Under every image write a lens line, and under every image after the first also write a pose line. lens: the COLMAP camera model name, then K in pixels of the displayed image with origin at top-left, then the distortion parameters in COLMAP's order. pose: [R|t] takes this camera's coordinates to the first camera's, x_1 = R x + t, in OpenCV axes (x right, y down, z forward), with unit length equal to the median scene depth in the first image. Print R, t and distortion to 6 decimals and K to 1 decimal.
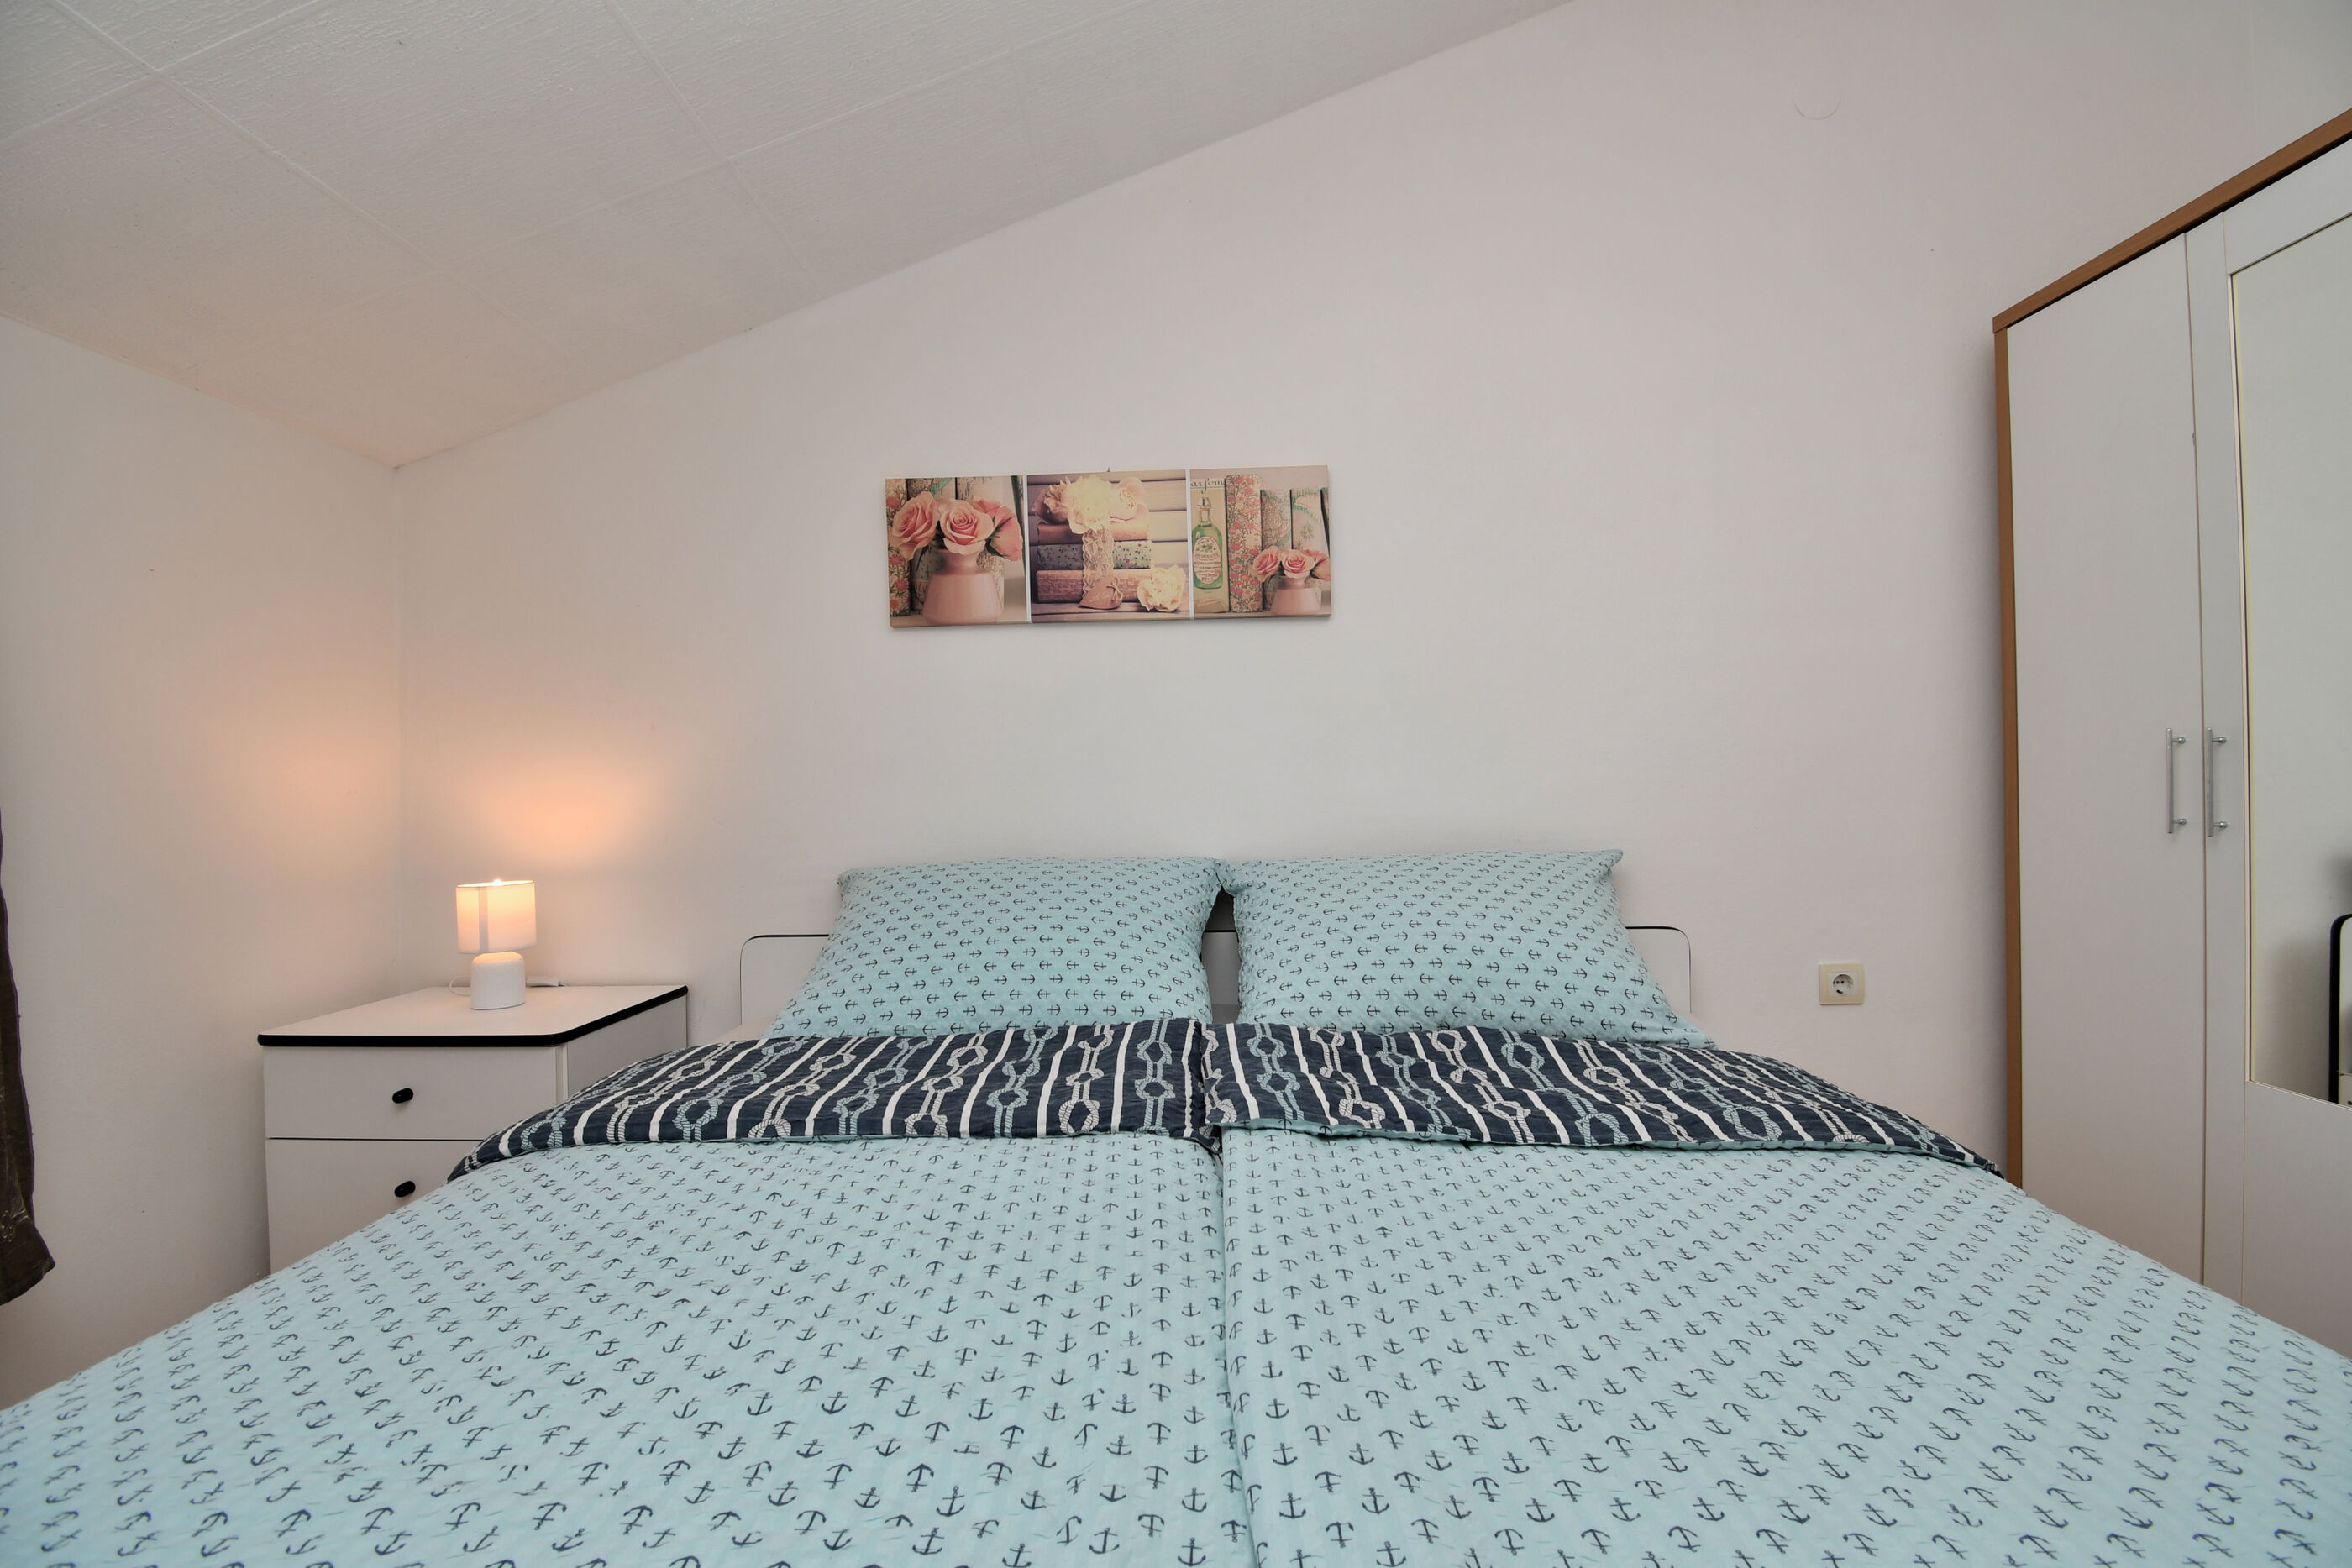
lens RADIAL K [[1027.3, 0, 1176.9], [0, 1027.3, 799.0], [0, 0, 1]] dist [0.004672, -0.016142]
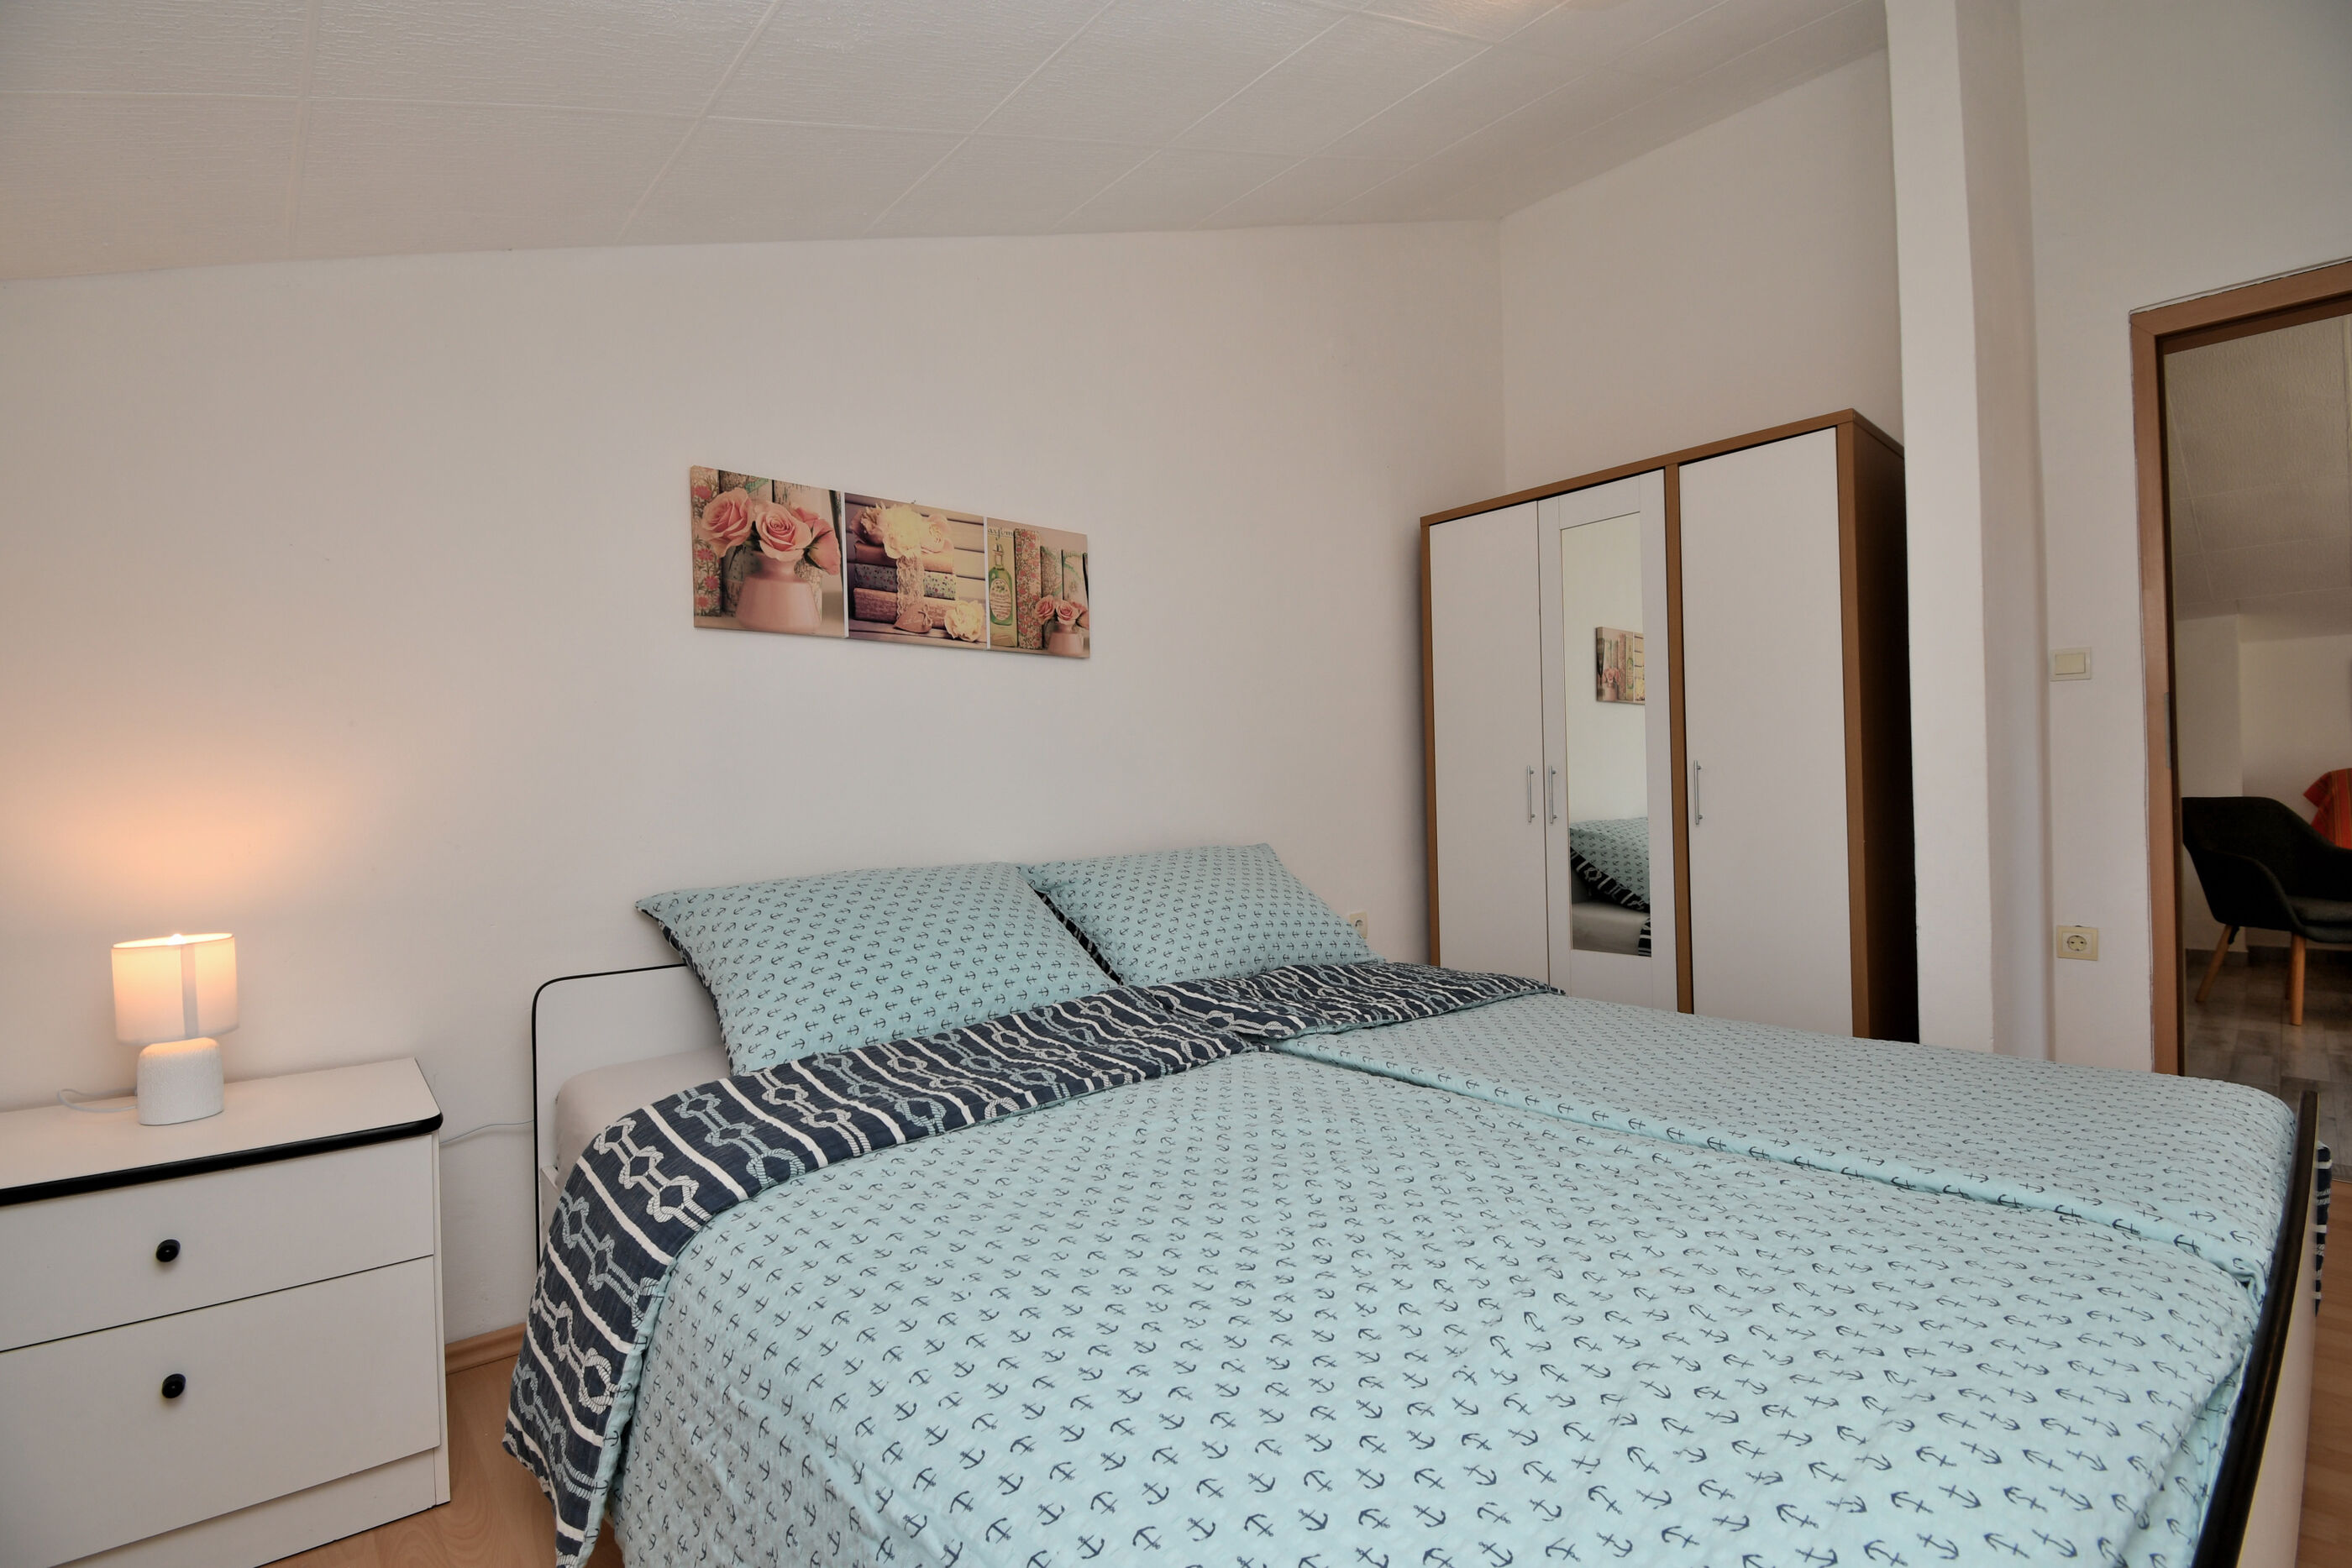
lens RADIAL K [[1027.3, 0, 1181.6], [0, 1027.3, 801.5], [0, 0, 1]] dist [0.004672, -0.016142]
pose [[0.734702, -0.003714, 0.678380, -0.590546], [0.018269, 0.999731, -0.014313, 0.009977], [-0.678144, 0.022909, 0.734572, 0.037929]]
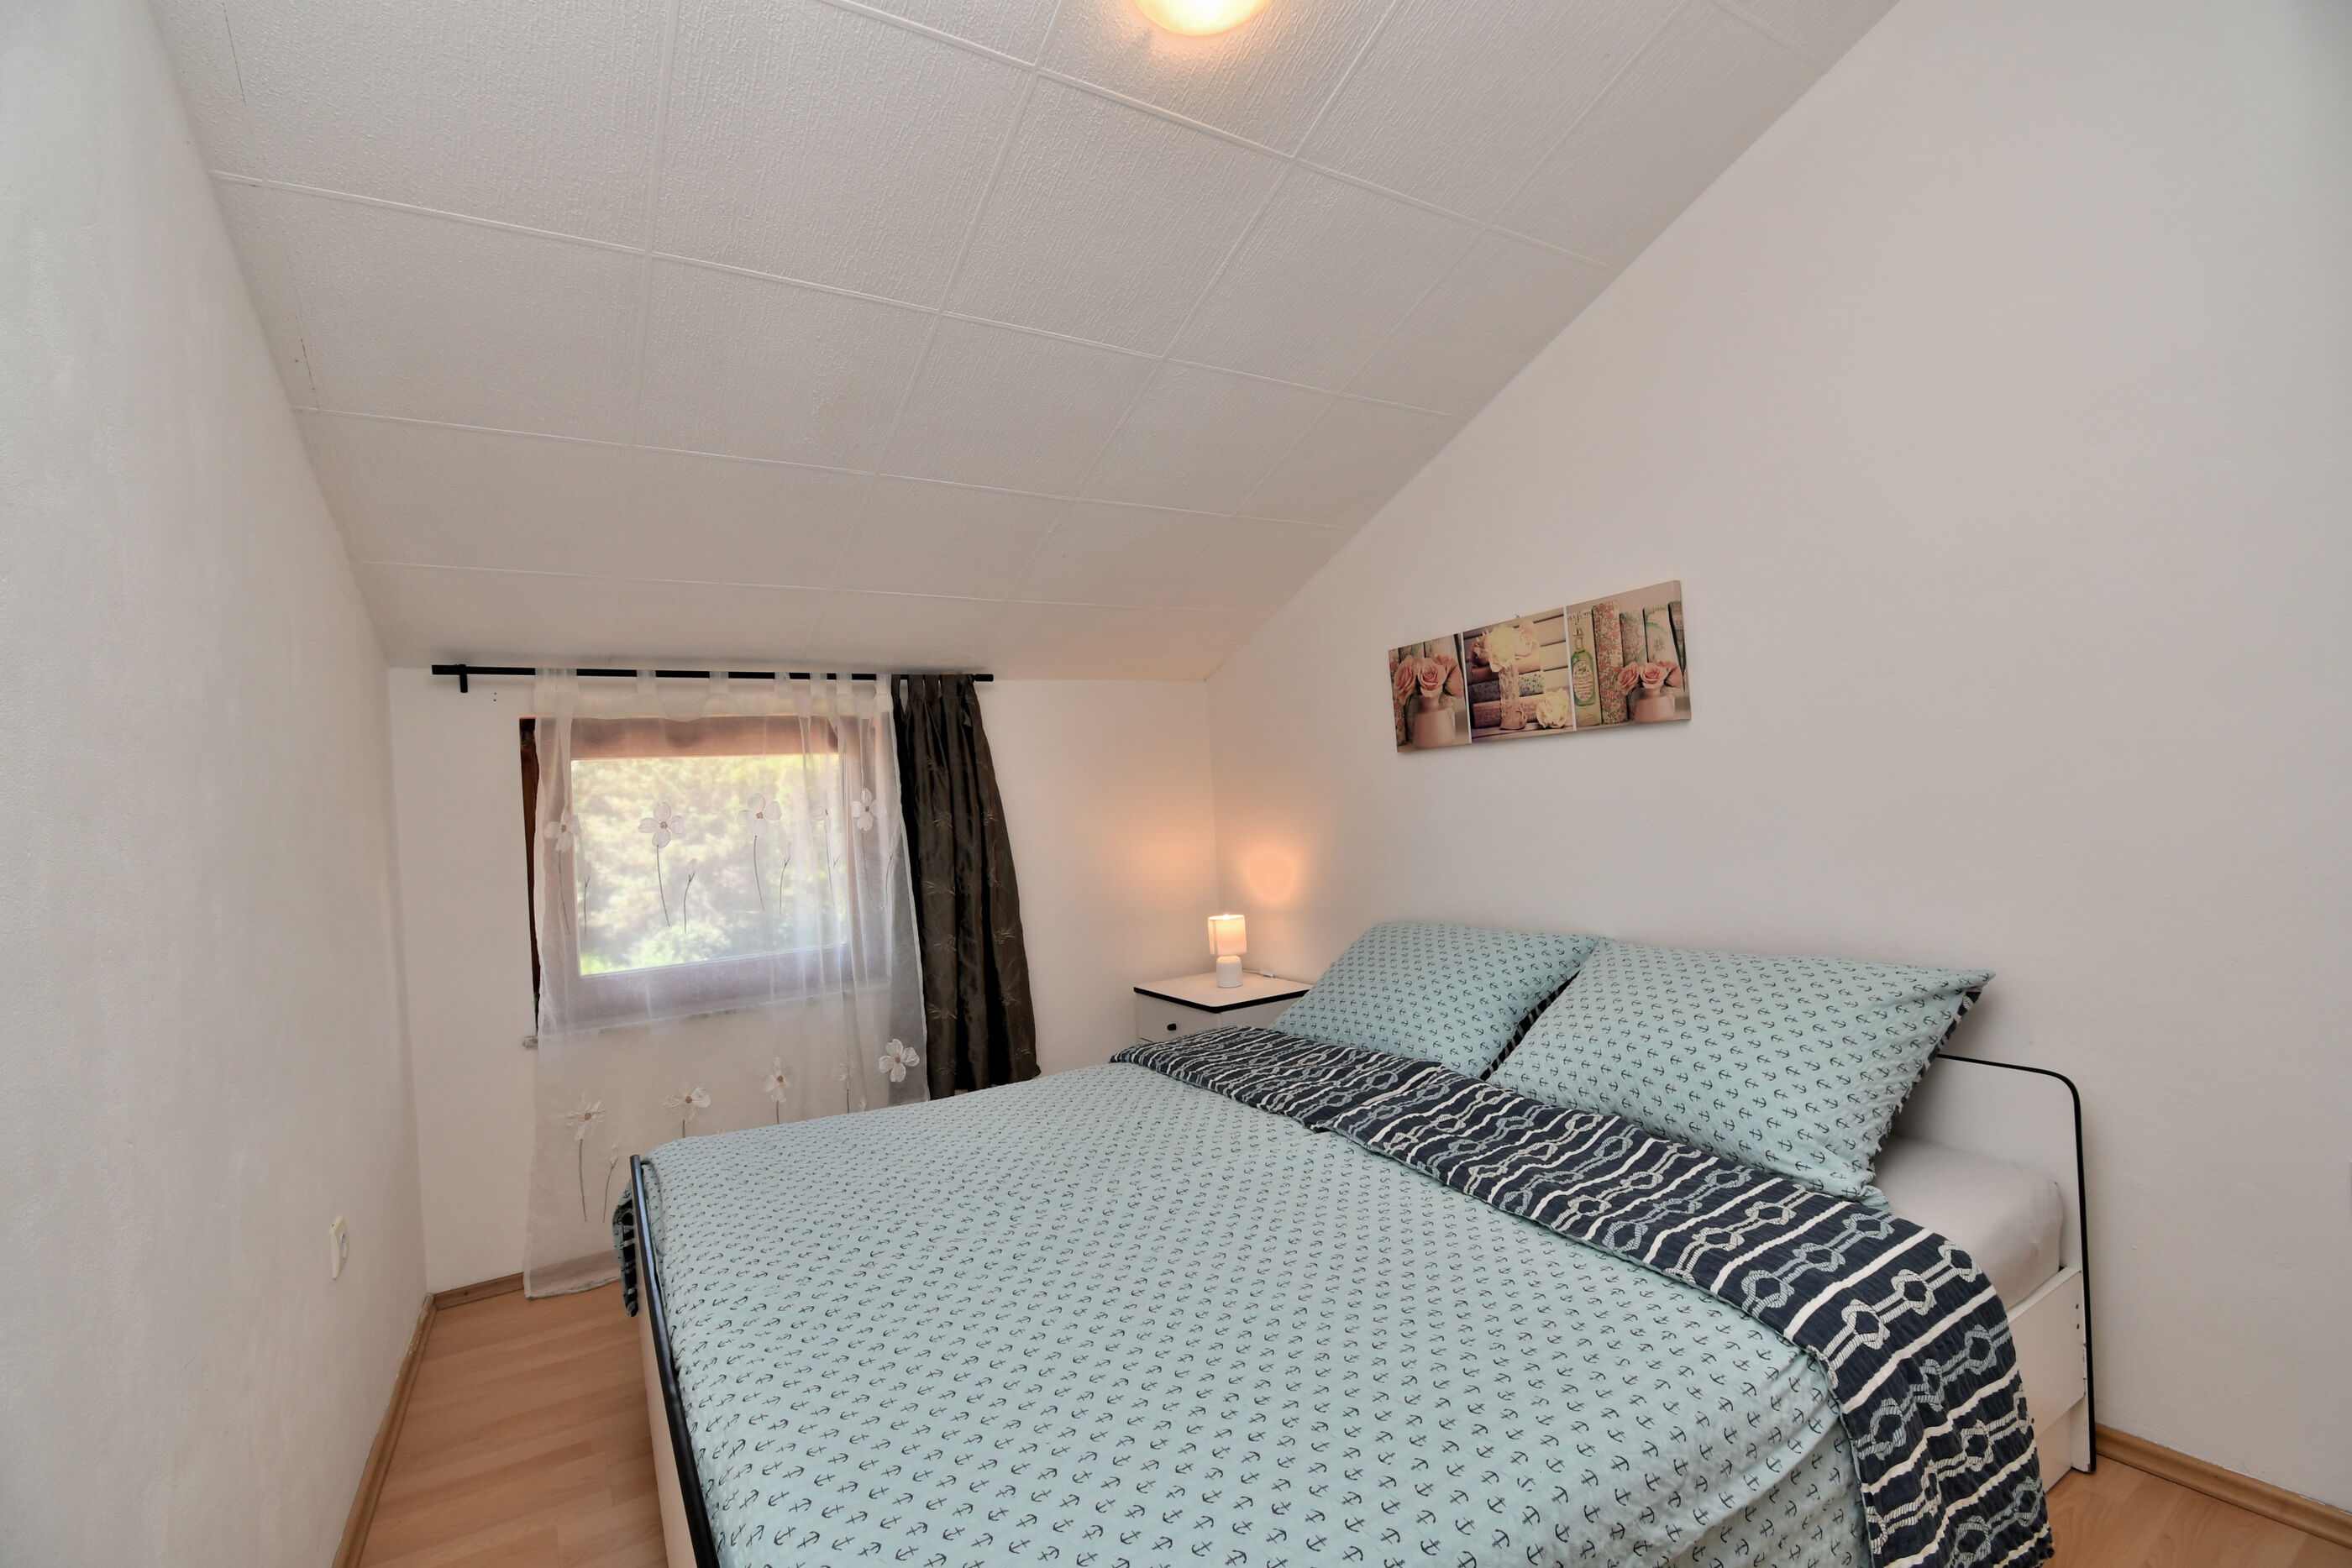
lens RADIAL K [[1027.3, 0, 1176.2], [0, 1027.3, 794.3], [0, 0, 1]] dist [0.004672, -0.016142]
pose [[0.536790, -0.028769, -0.843225, 0.756464], [0.042956, 0.999054, -0.006741, -0.115751], [0.842622, -0.032604, 0.537518, -0.017956]]
